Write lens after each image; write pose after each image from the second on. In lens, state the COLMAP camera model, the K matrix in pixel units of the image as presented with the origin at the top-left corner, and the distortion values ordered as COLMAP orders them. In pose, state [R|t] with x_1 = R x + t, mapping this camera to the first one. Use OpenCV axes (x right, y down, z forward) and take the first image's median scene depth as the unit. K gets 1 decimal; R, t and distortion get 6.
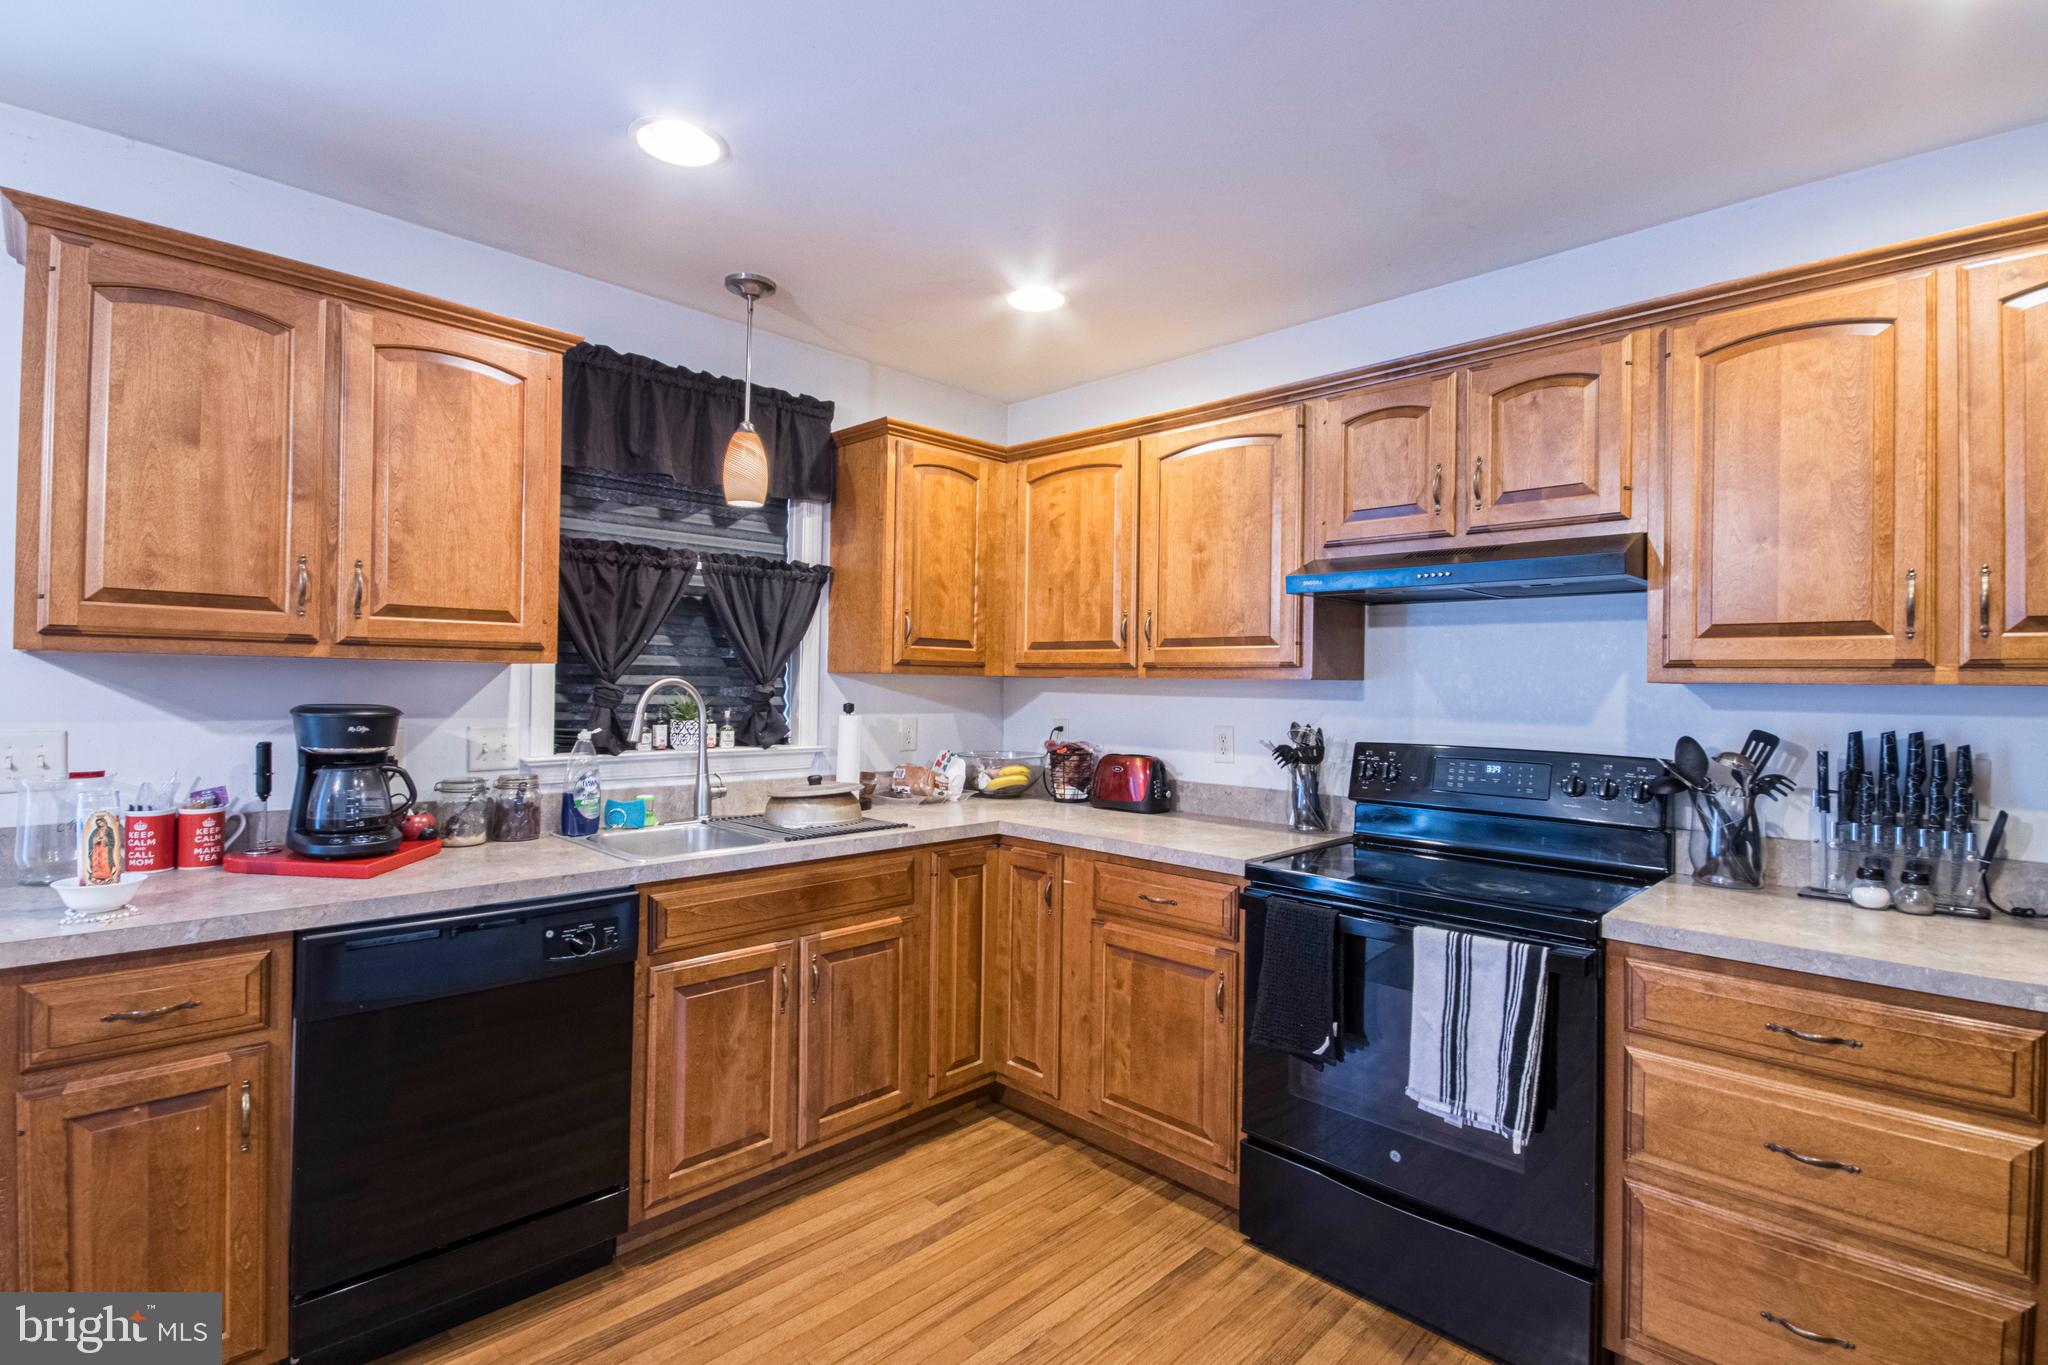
lens RADIAL K [[942.9, 0, 1026.5], [0, 942.9, 680.3], [0, 0, 1]] dist [0.010501, -0.013634]
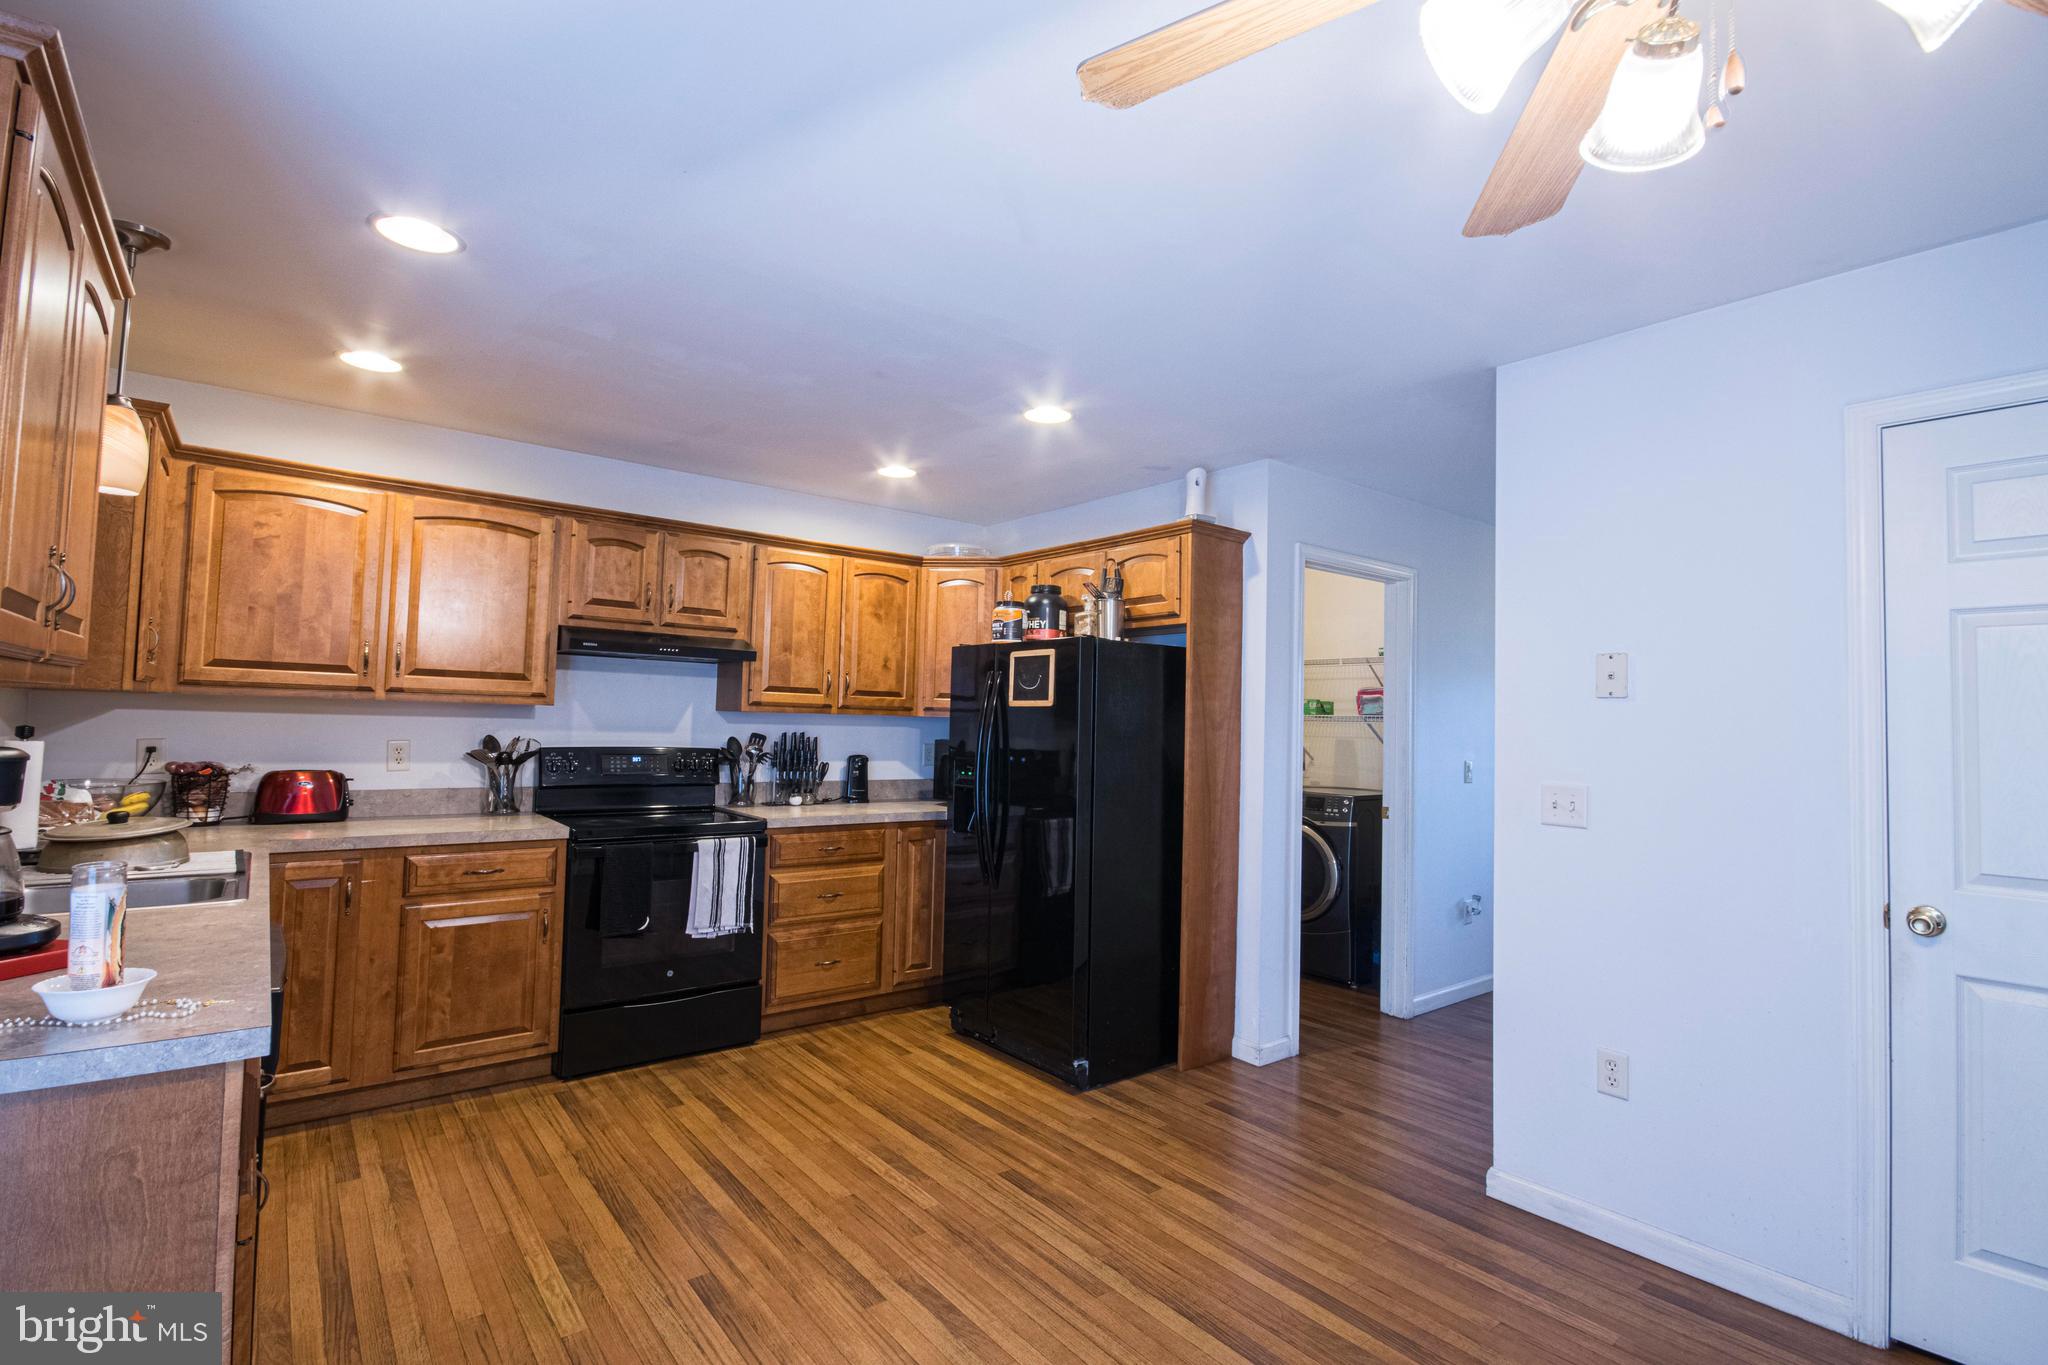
lens RADIAL K [[962.0, 0, 1023.0], [0, 962.0, 686.6], [0, 0, 1]] dist [-0.005080, -0.000633]
pose [[0.125145, 0.028197, 0.991738, -1.238853], [-0.024952, 0.999369, -0.025265, -0.012655], [-0.991825, -0.021584, 0.125769, 0.103074]]
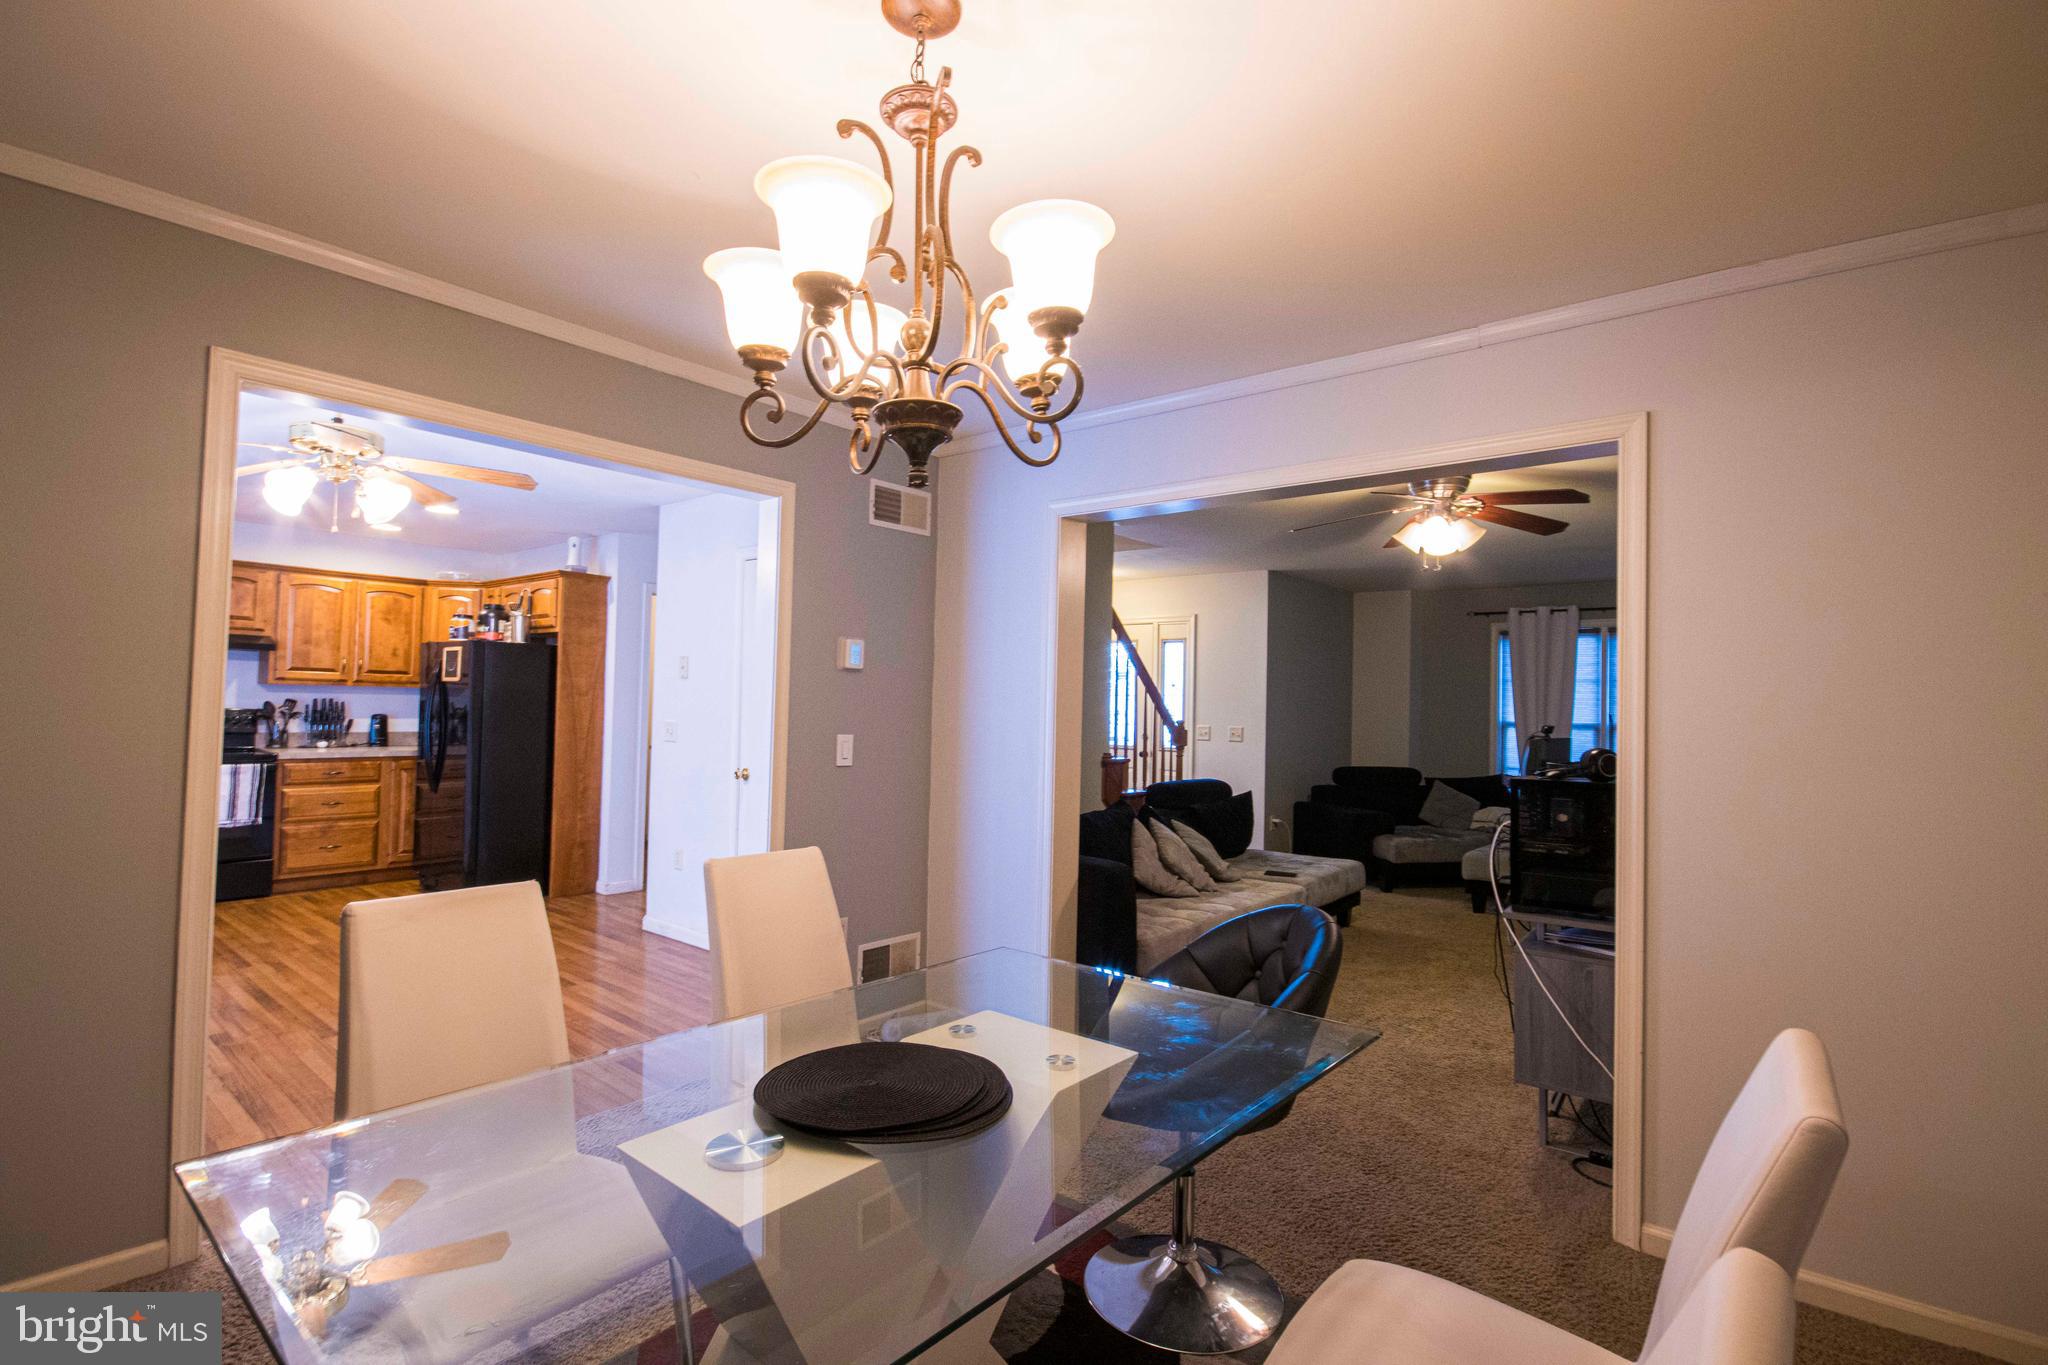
lens RADIAL K [[942.9, 0, 1026.5], [0, 942.9, 680.3], [0, 0, 1]] dist [0.010501, -0.013634]
pose [[-0.093020, 0.009966, 0.995614, -2.432784], [-0.027392, 0.999546, -0.012565, -0.034775], [-0.995287, -0.028441, -0.092705, -1.096382]]
